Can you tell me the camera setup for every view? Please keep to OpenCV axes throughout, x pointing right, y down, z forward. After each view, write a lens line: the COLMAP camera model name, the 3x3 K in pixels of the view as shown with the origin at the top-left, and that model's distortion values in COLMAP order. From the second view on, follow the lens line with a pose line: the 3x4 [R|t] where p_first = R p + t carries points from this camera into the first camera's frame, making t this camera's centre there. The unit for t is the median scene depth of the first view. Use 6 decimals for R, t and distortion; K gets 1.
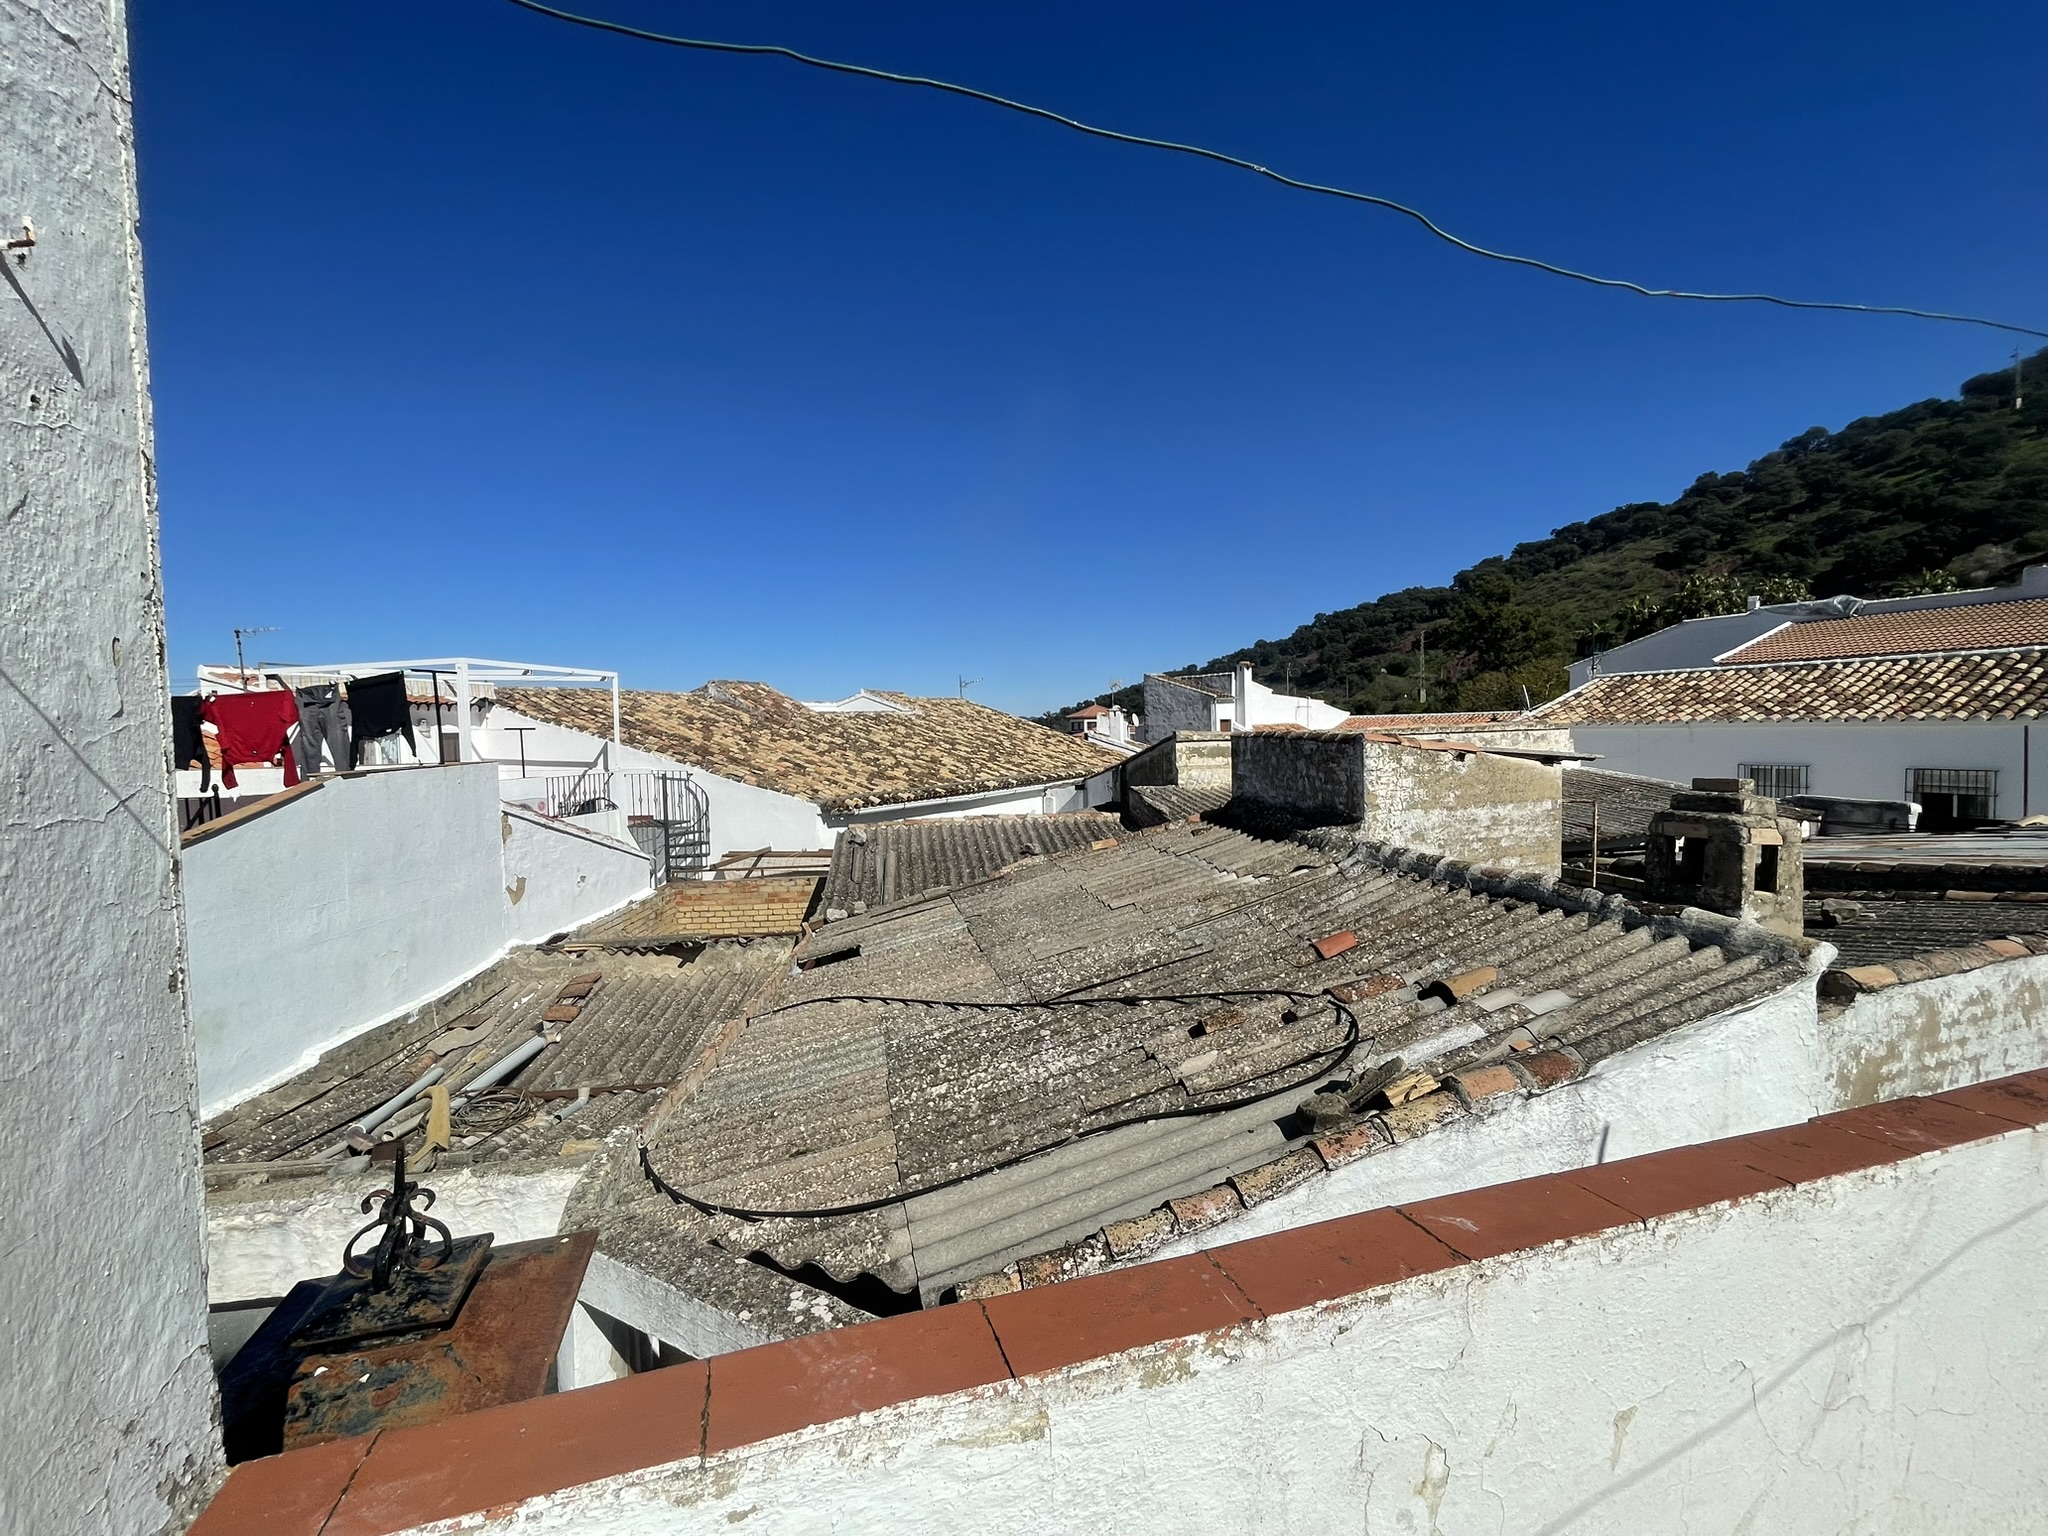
lens RADIAL K [[823.4, 0, 1016.8], [0, 823.4, 770.4], [0, 0, 1]] dist [-0.003843, -0.000931]
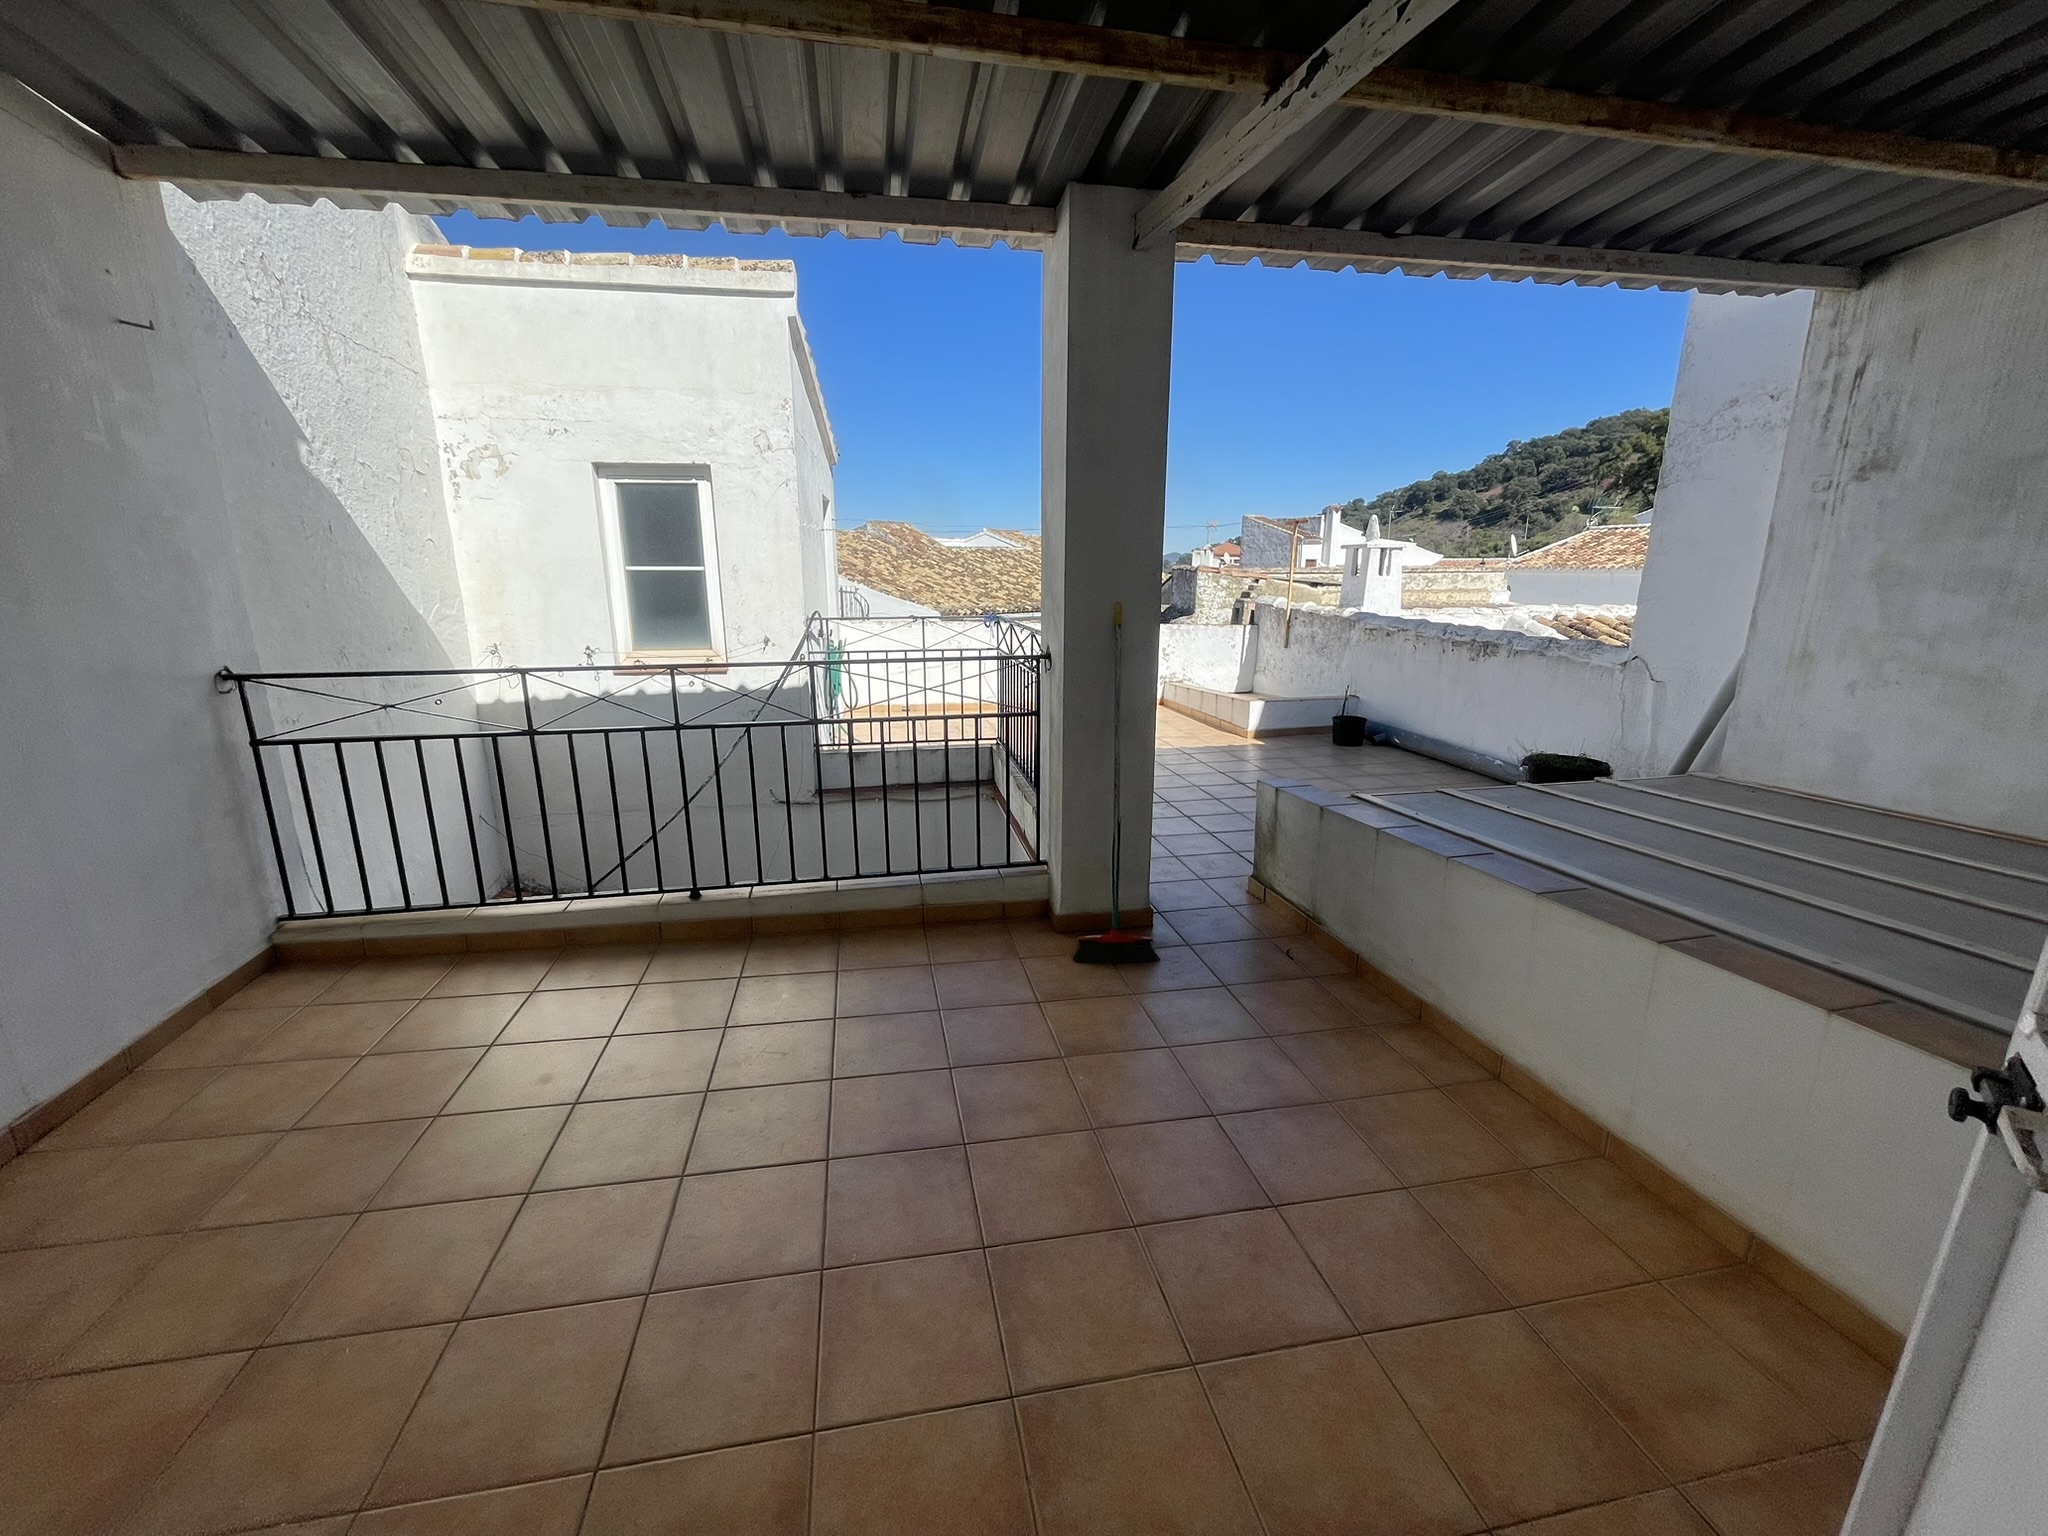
lens RADIAL K [[823.4, 0, 1030.4], [0, 823.4, 765.0], [0, 0, 1]] dist [-0.003843, -0.000931]
pose [[0.986176, 0.059275, -0.154737, 0.078536], [-0.029131, 0.981303, 0.190253, 0.011901], [0.163121, -0.183115, 0.969464, -0.218576]]
